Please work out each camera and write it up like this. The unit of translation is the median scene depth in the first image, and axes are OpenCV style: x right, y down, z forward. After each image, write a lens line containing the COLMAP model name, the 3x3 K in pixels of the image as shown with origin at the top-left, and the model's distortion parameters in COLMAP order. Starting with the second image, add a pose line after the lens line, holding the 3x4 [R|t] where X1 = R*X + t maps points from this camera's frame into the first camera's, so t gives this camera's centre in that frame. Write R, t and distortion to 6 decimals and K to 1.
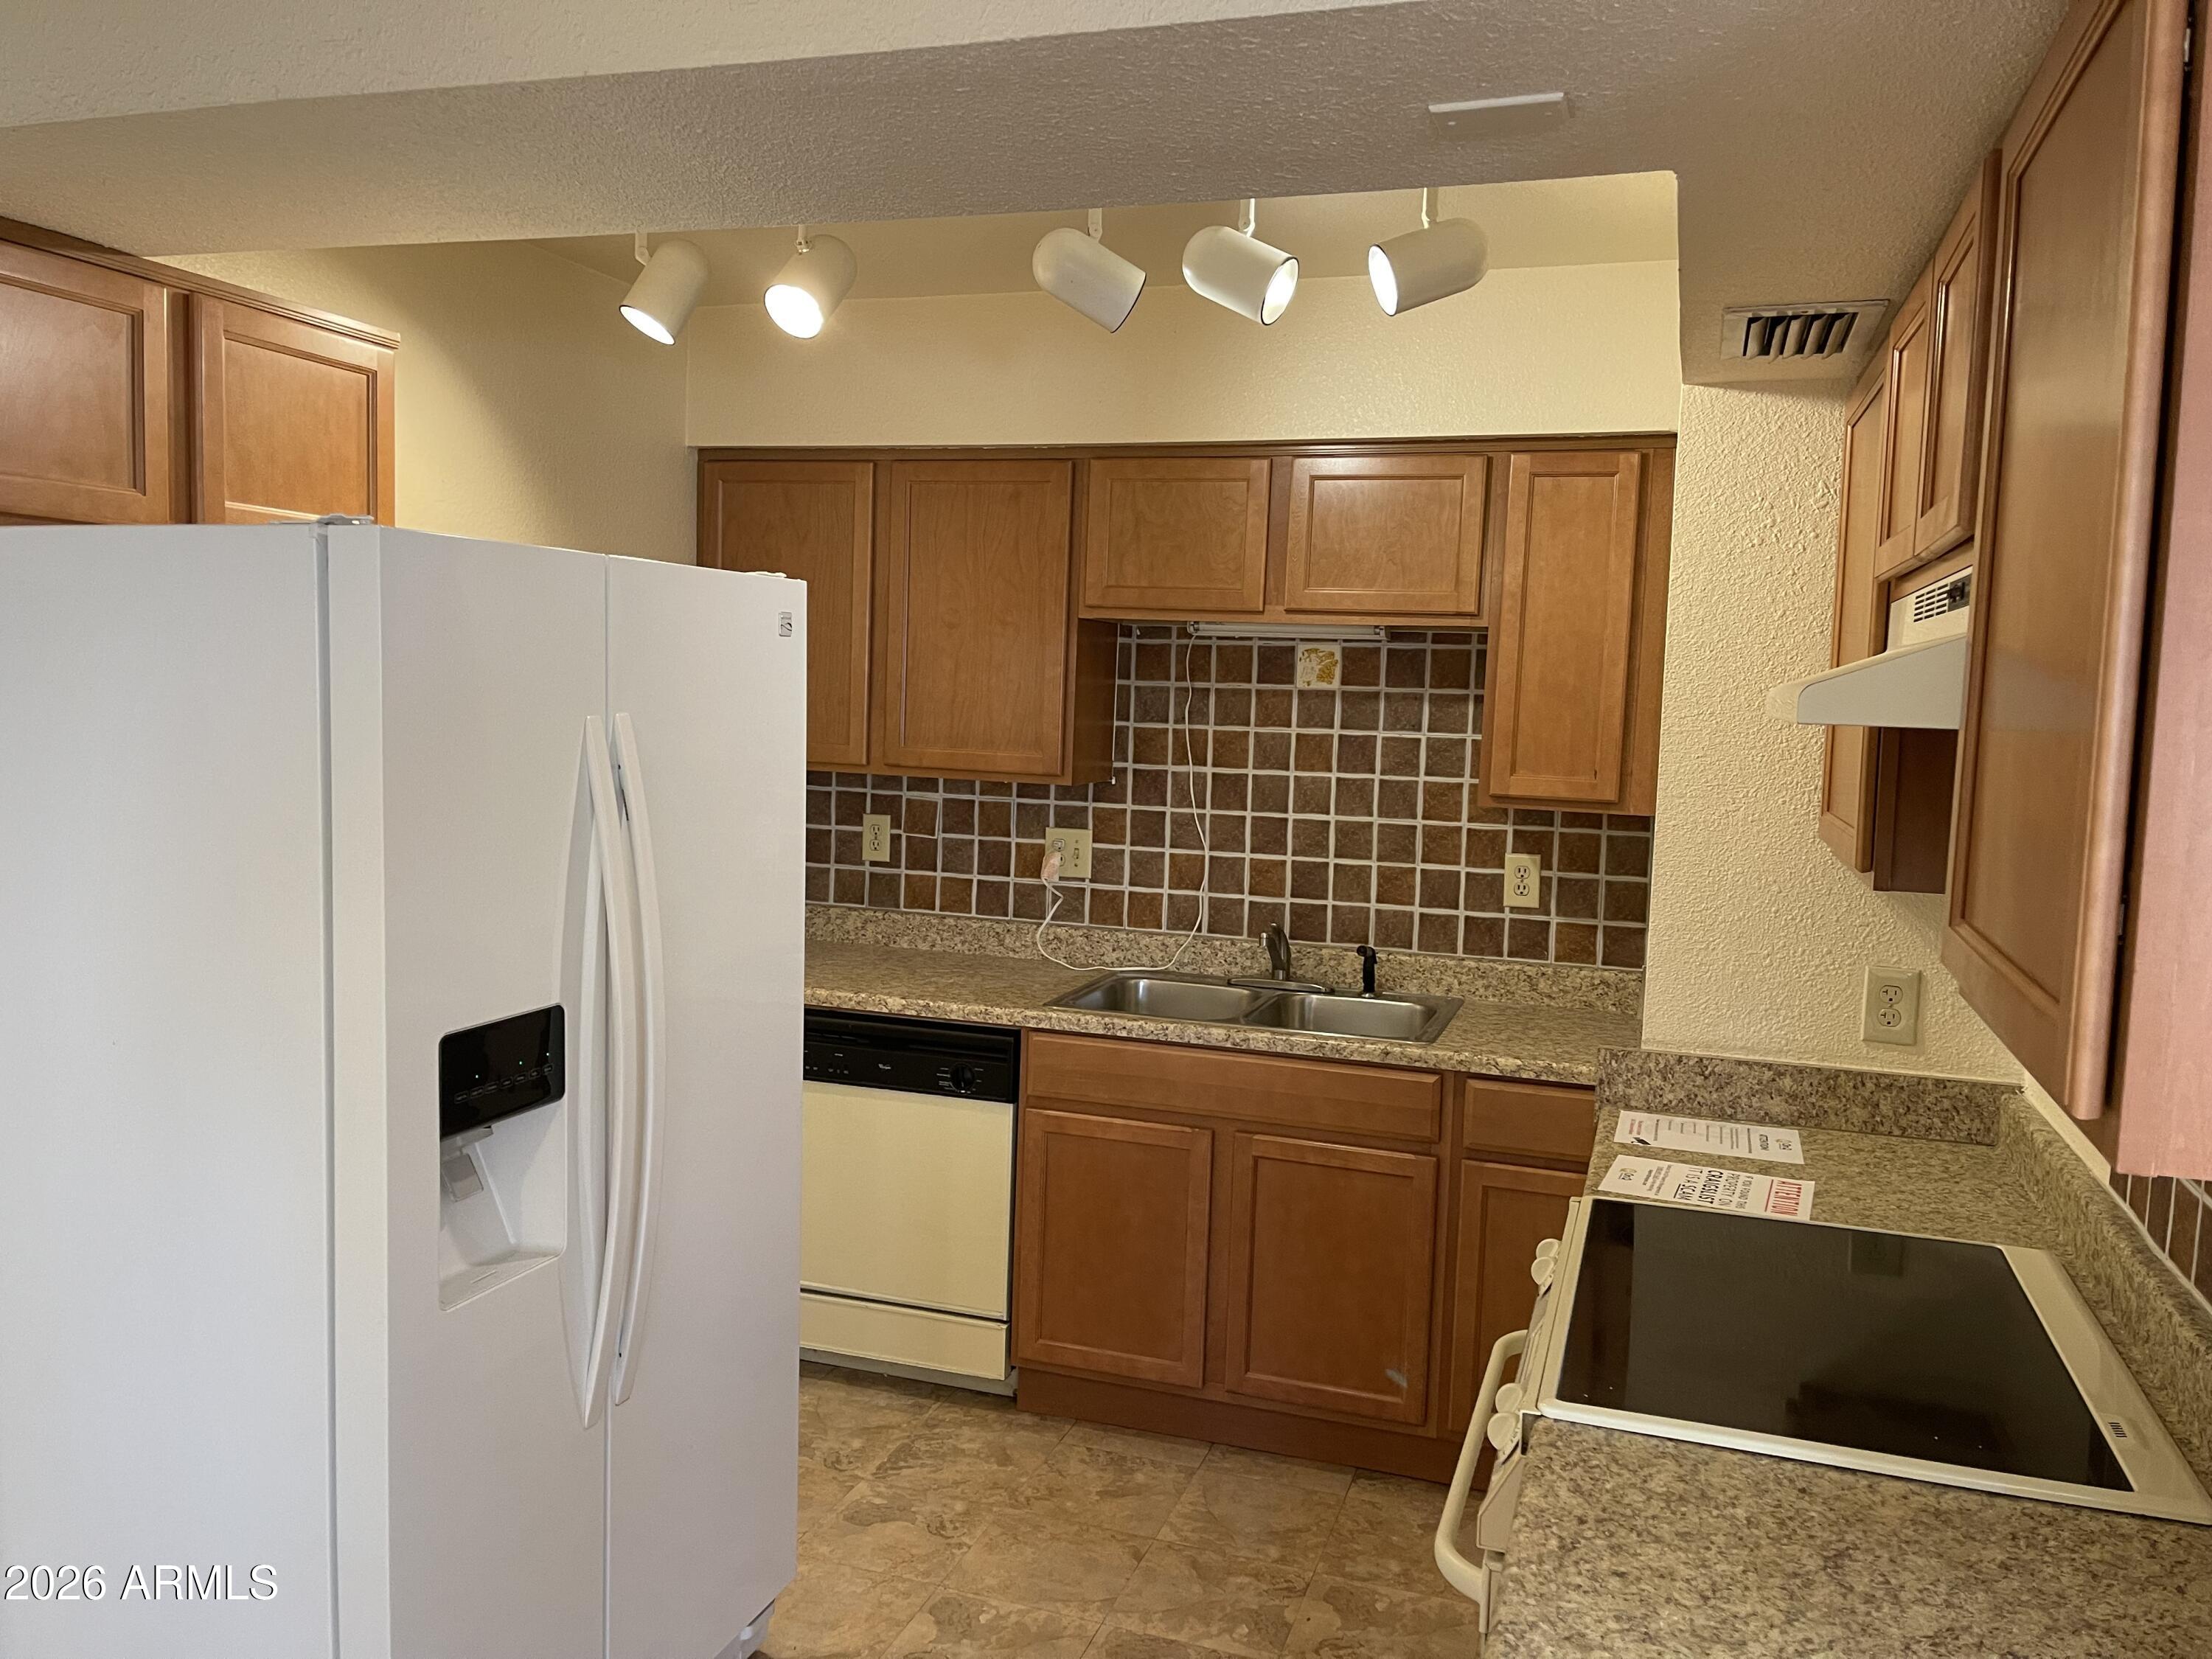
lens RADIAL K [[1678.6, 0, 1093.4], [0, 1678.6, 833.3], [0, 0, 1]] dist [0.063389, -0.075843]
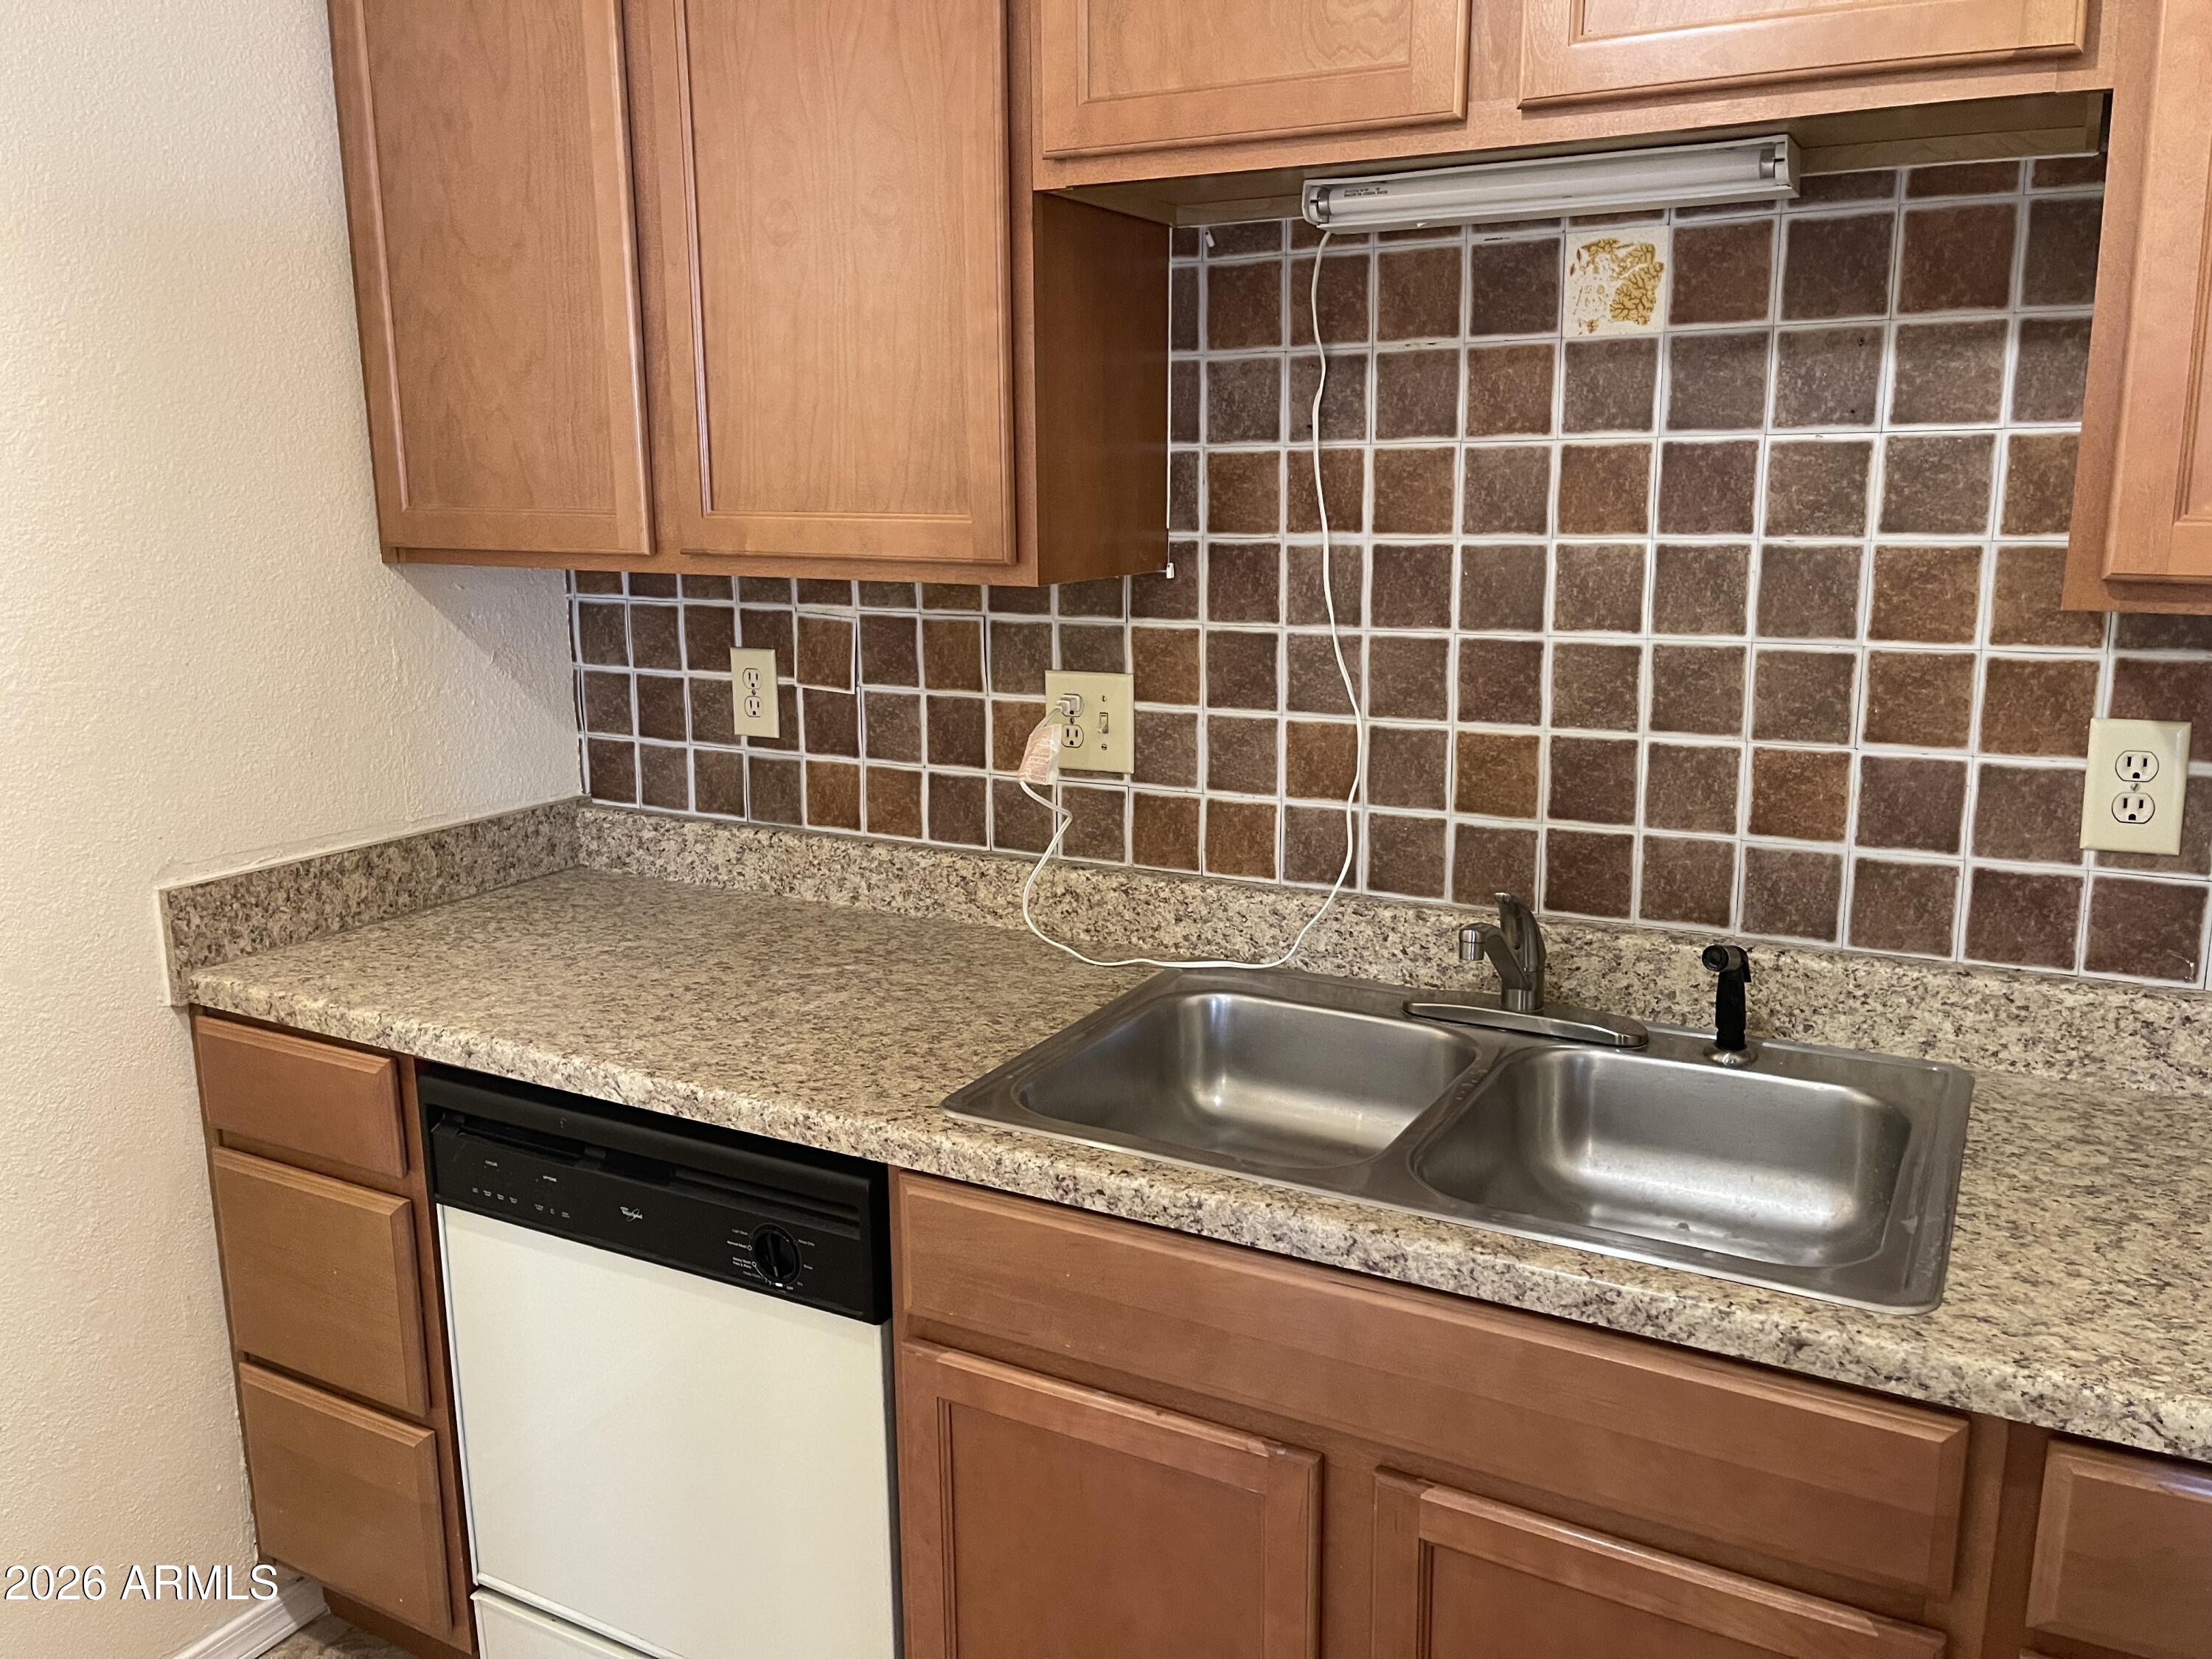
lens RADIAL K [[1678.6, 0, 1110.4], [0, 1678.6, 818.1], [0, 0, 1]] dist [0.063389, -0.075843]
pose [[0.984941, -0.007850, -0.172711, 0.081027], [0.027895, 0.993096, 0.113942, -0.017165], [0.170624, -0.117044, 0.978360, 0.544686]]
